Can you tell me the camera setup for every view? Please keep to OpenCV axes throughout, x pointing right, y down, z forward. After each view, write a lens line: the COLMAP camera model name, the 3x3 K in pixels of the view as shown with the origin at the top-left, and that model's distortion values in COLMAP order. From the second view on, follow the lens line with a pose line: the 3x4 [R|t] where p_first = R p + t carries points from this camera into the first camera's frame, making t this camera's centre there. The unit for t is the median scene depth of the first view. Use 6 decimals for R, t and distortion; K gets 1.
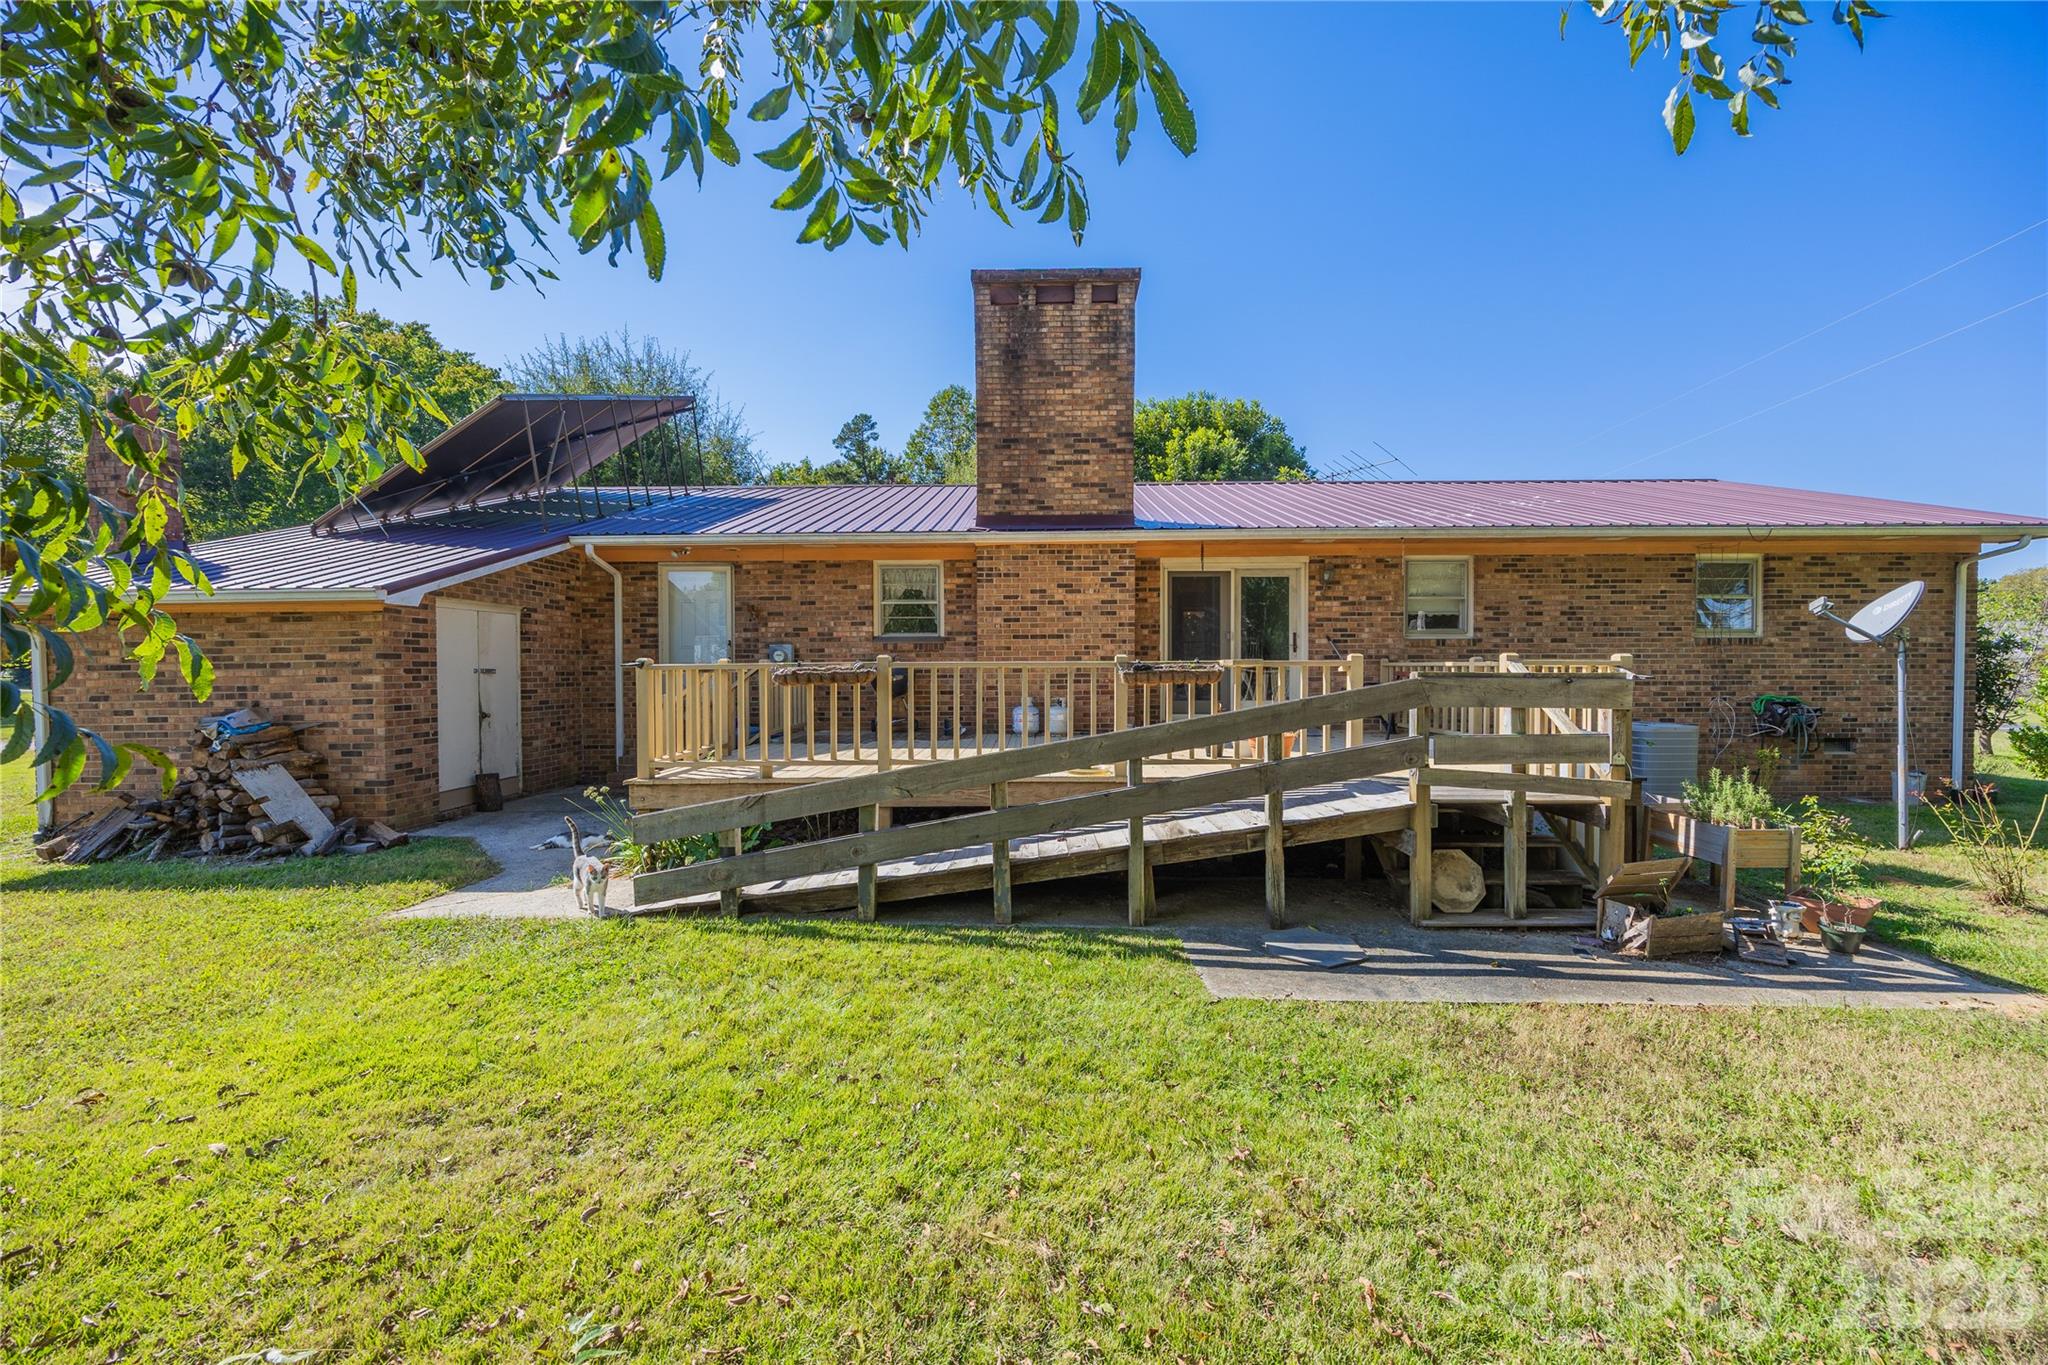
lens RADIAL K [[804.5, 0, 1024.0], [0, 804.5, 682.5], [0, 0, 1]] dist [-0.011478, -0.000024]
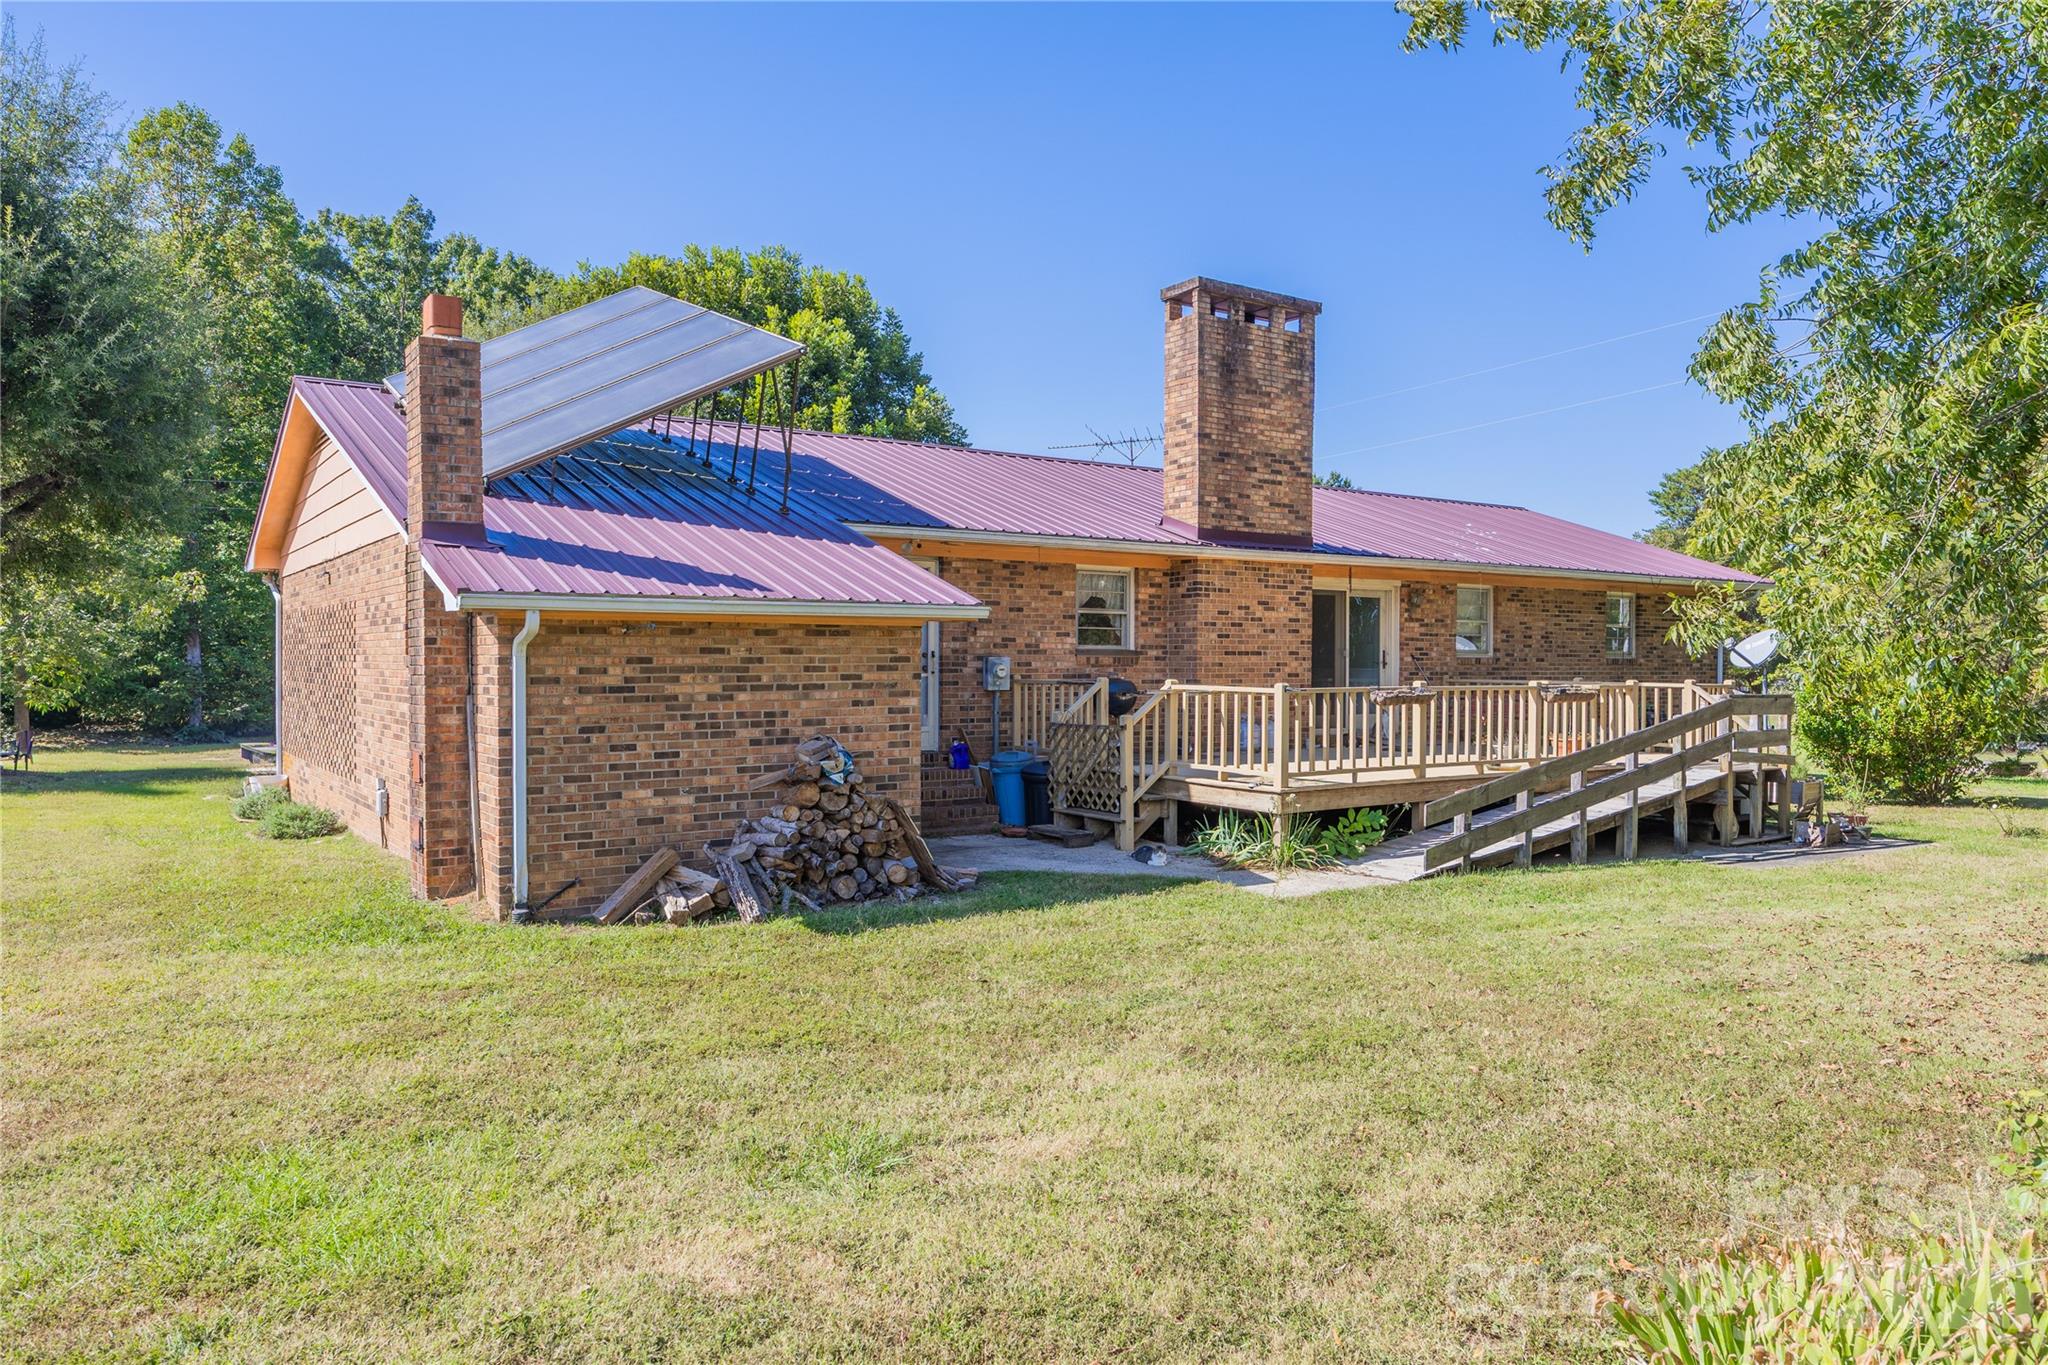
lens RADIAL K [[1443.6, 0, 1024.0], [0, 1443.6, 682.5], [0, 0, 1]] dist [-0.023993, 0.000594]
pose [[0.810401, 0.000456, 0.585876, -1.254804], [0.000938, 0.999997, -0.002076, -0.017153], [-0.585875, 0.002232, 0.810398, -0.291385]]
